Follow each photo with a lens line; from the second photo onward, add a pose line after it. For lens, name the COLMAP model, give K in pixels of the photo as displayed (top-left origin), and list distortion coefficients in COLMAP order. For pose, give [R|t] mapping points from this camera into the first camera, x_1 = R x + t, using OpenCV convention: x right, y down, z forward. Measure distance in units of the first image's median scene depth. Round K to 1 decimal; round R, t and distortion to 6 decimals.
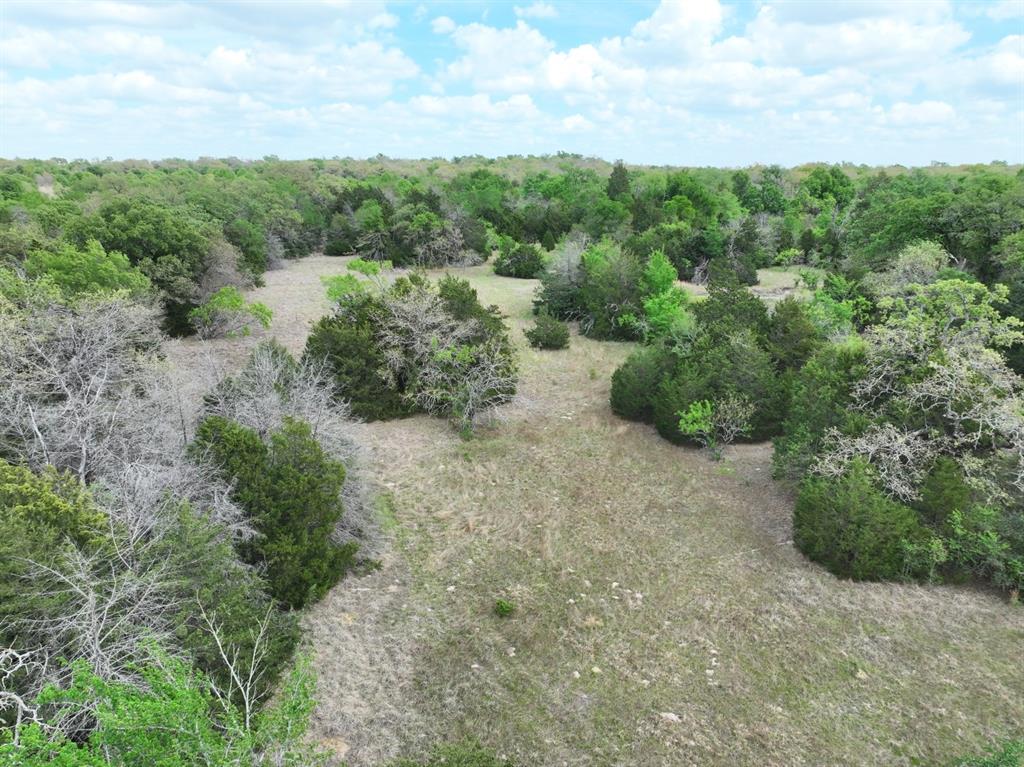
lens RADIAL K [[718.6, 0, 515.1], [0, 718.6, 379.3], [0, 0, 1]] dist [-0.009910, 0.027868]
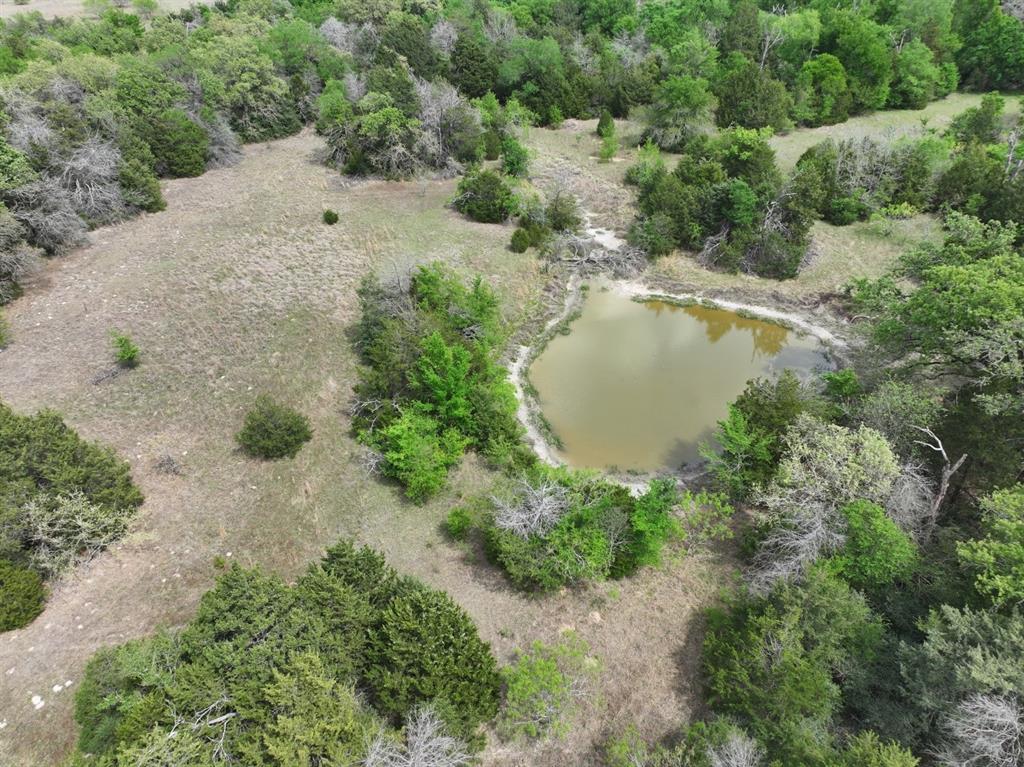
lens RADIAL K [[718.6, 0, 515.1], [0, 718.6, 379.3], [0, 0, 1]] dist [-0.009910, 0.027868]
pose [[0.944591, 0.180421, -0.274218, 0.271730], [-0.090486, 0.946151, 0.310823, -0.210131], [0.315531, -0.268788, 0.910051, 0.265080]]
